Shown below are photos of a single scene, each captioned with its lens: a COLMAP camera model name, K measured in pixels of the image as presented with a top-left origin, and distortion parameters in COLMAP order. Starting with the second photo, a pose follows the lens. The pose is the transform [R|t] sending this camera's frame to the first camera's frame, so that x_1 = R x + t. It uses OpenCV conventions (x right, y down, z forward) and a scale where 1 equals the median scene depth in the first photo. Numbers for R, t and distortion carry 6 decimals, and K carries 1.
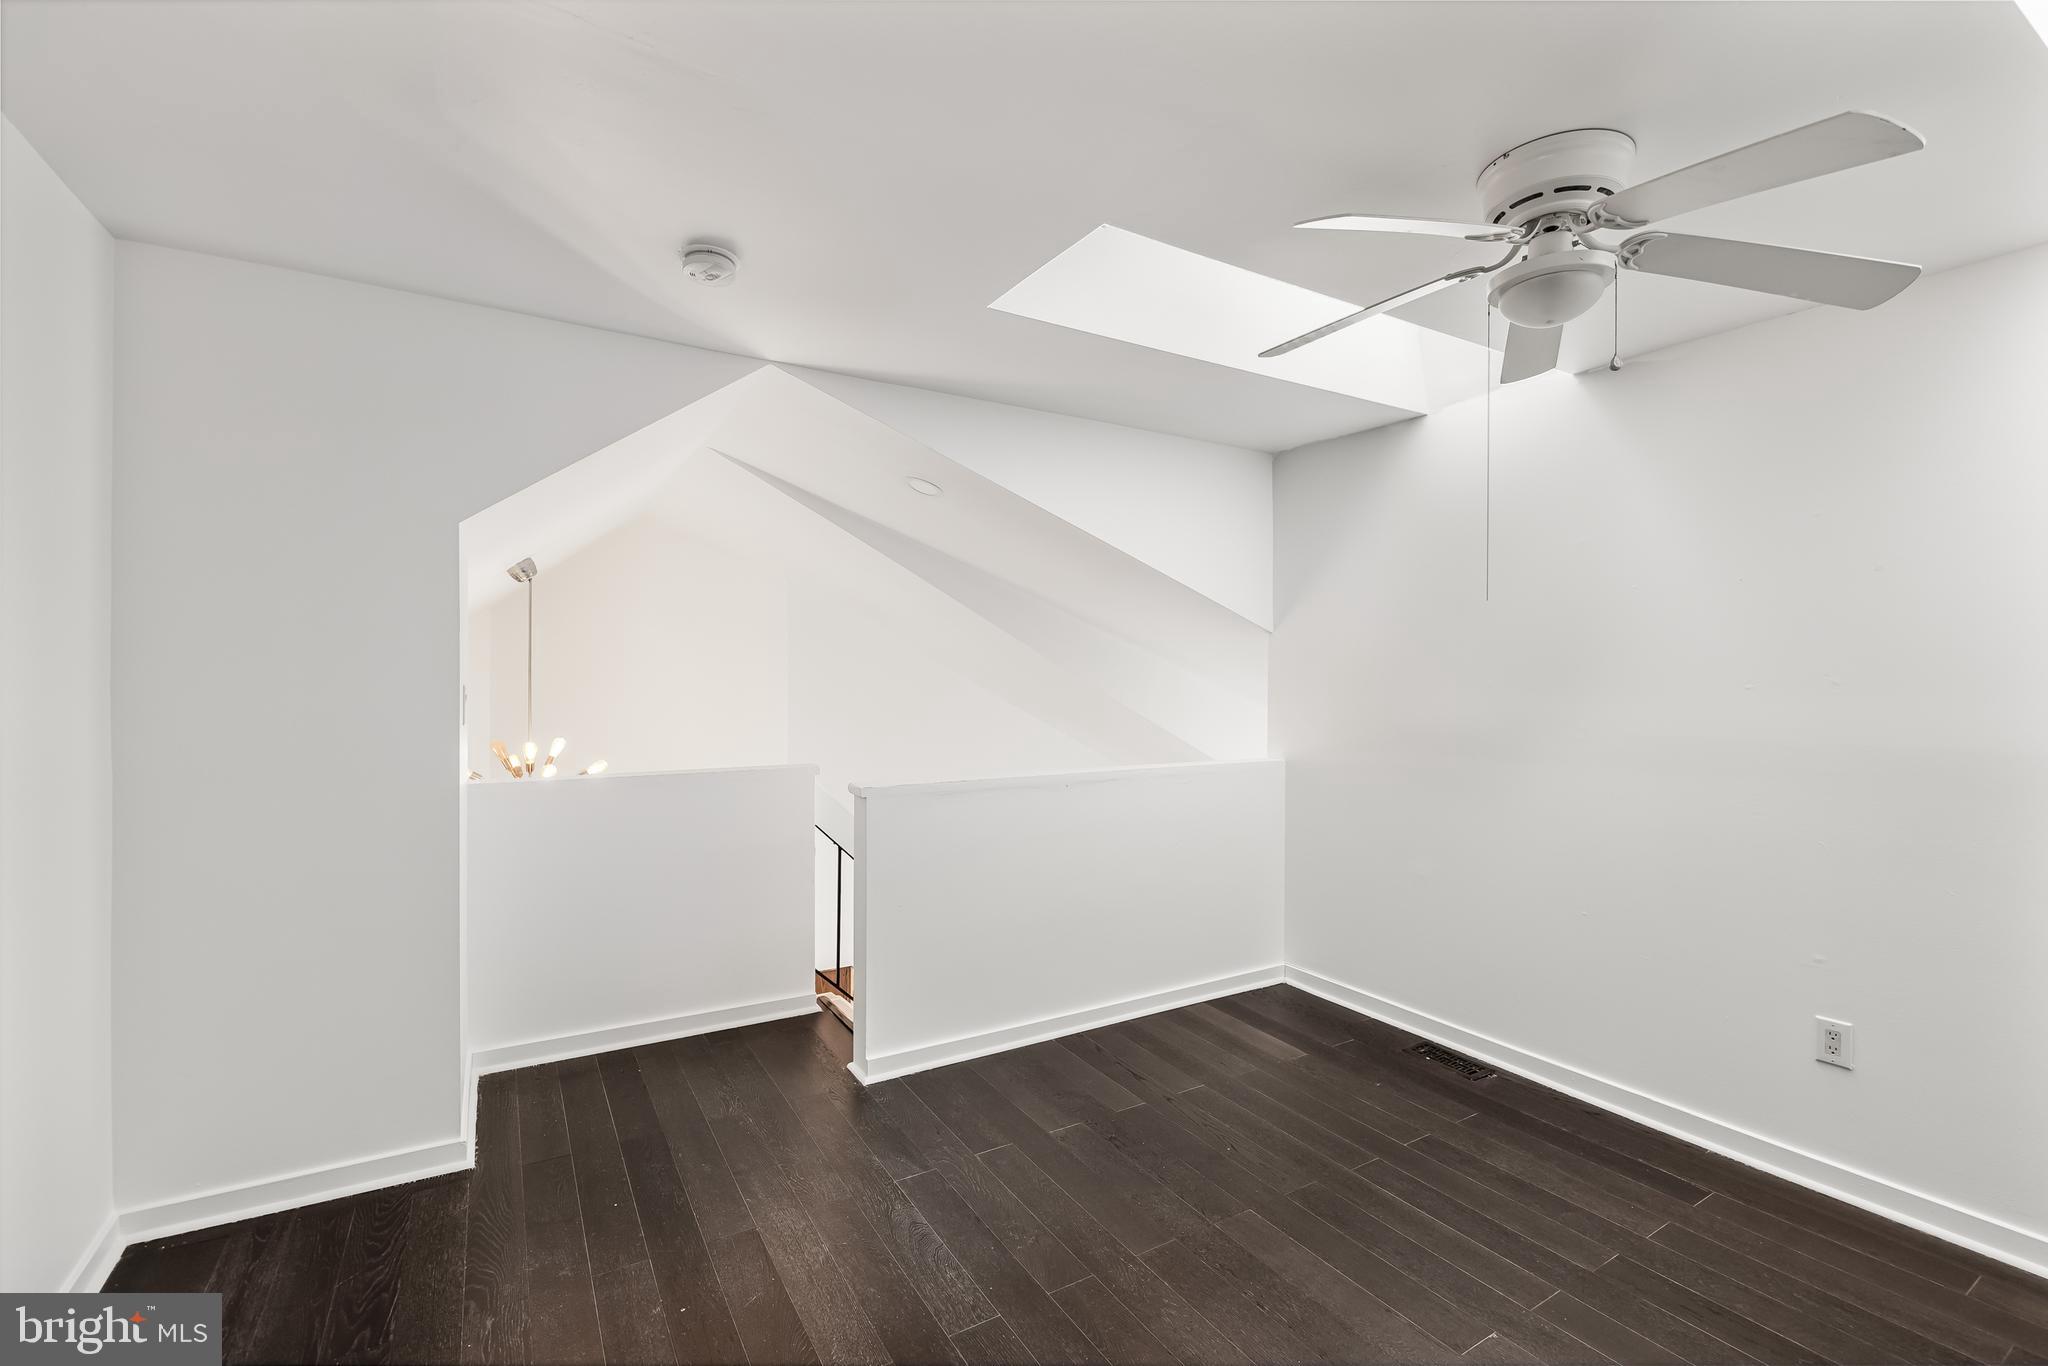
lens RADIAL K [[890.7, 0, 1022.8], [0, 890.7, 685.2], [0, 0, 1]] dist [-0.001406, -0.000065]
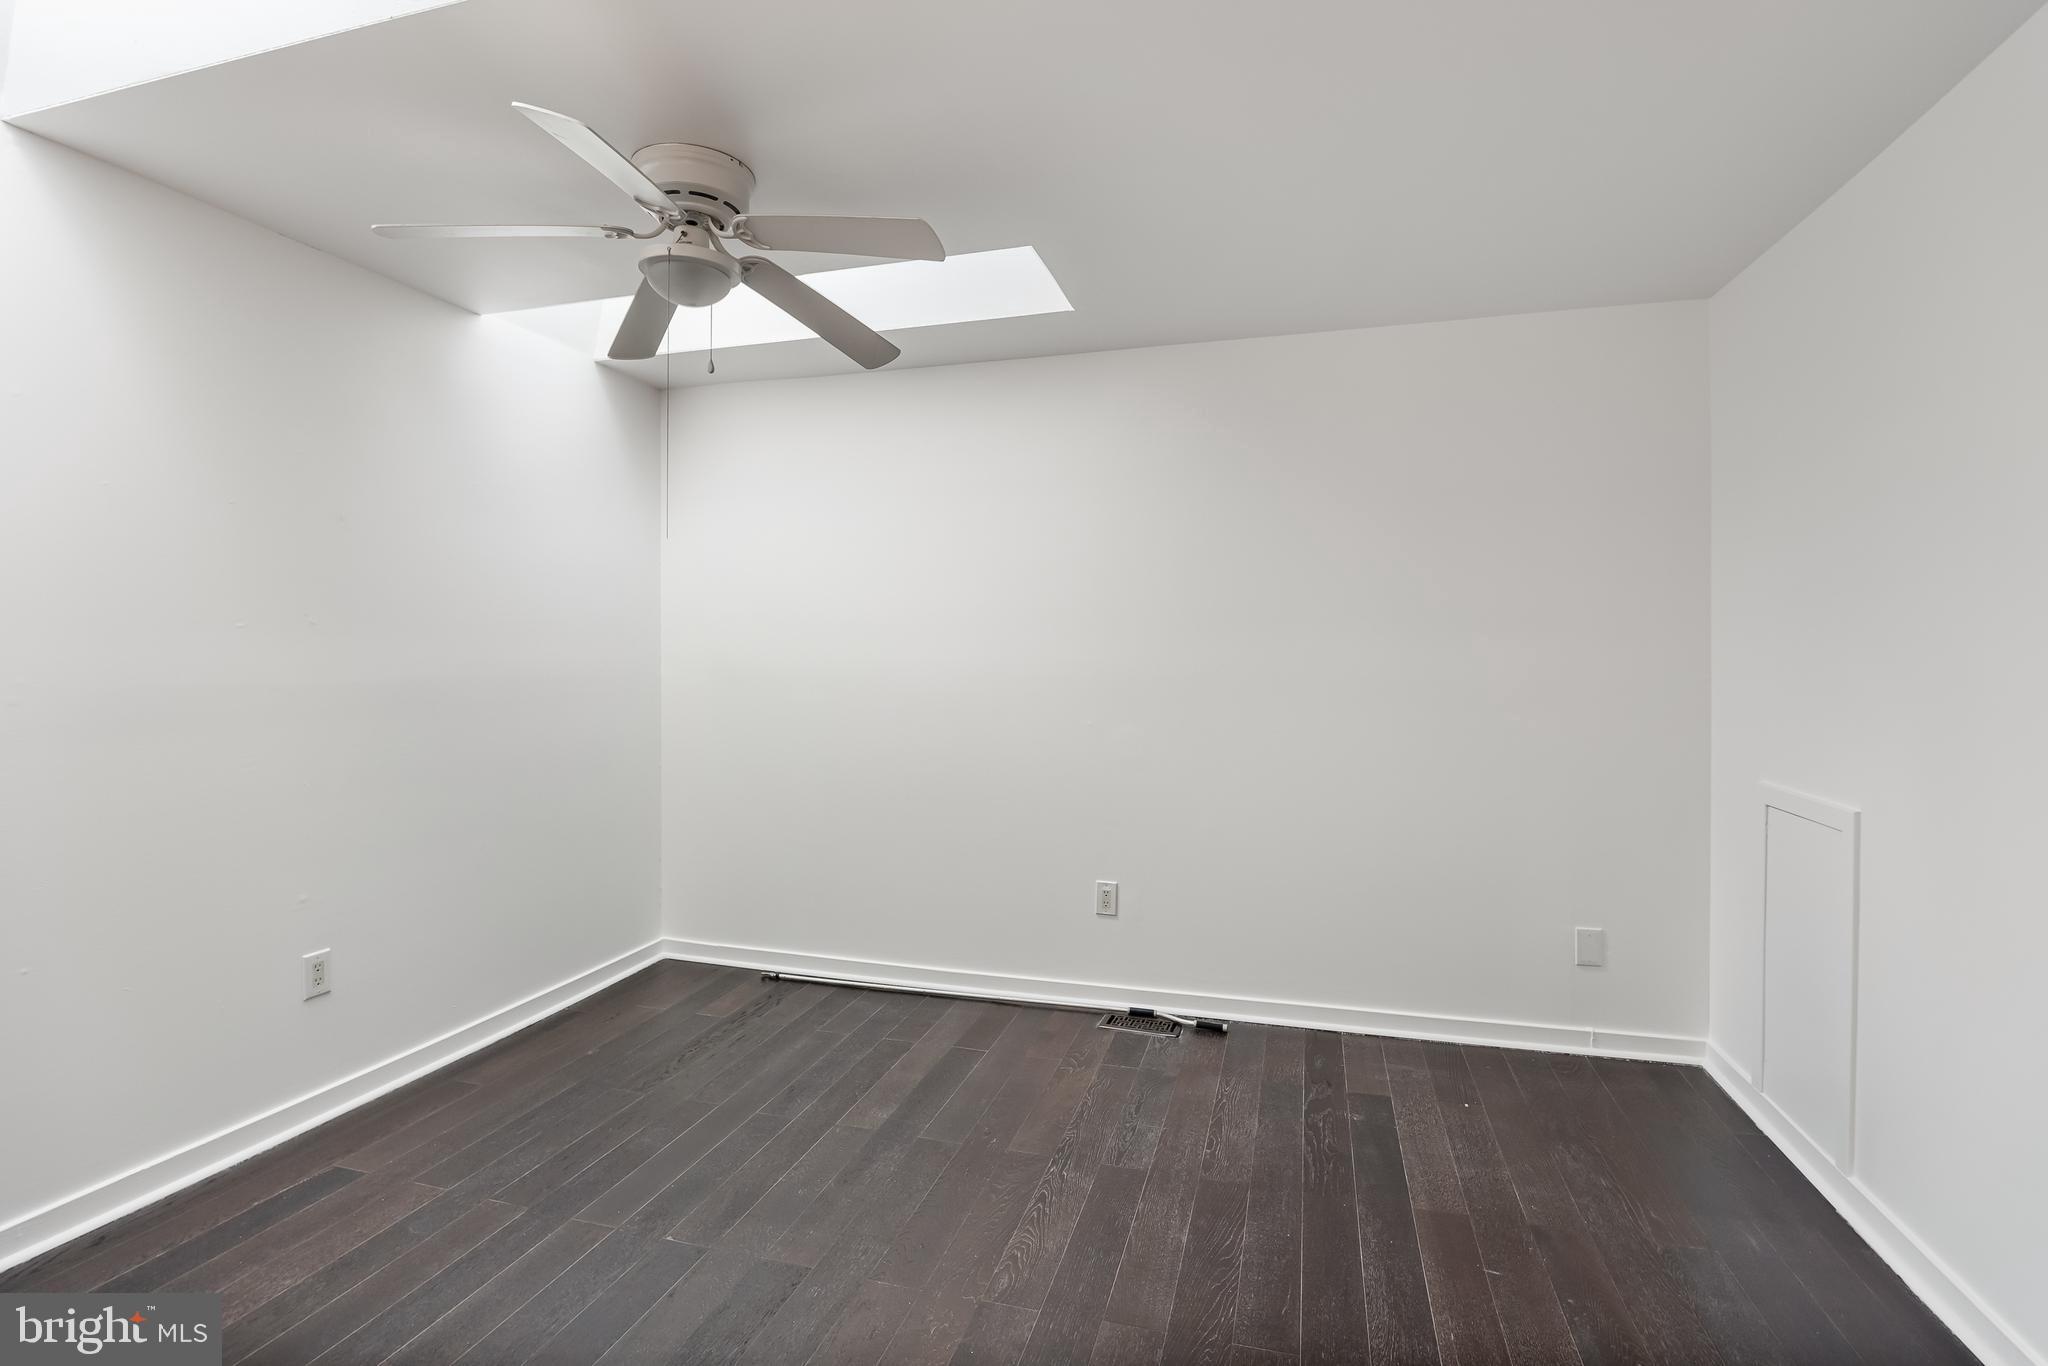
lens RADIAL K [[996.0, 0, 1022.3], [0, 996.0, 668.9], [0, 0, 1]] dist [-0.006273, -0.000080]
pose [[-0.678910, -0.005467, 0.734201, -0.479792], [0.005231, 0.999911, 0.012282, 0.040687], [-0.734203, 0.012180, -0.678821, 1.182339]]
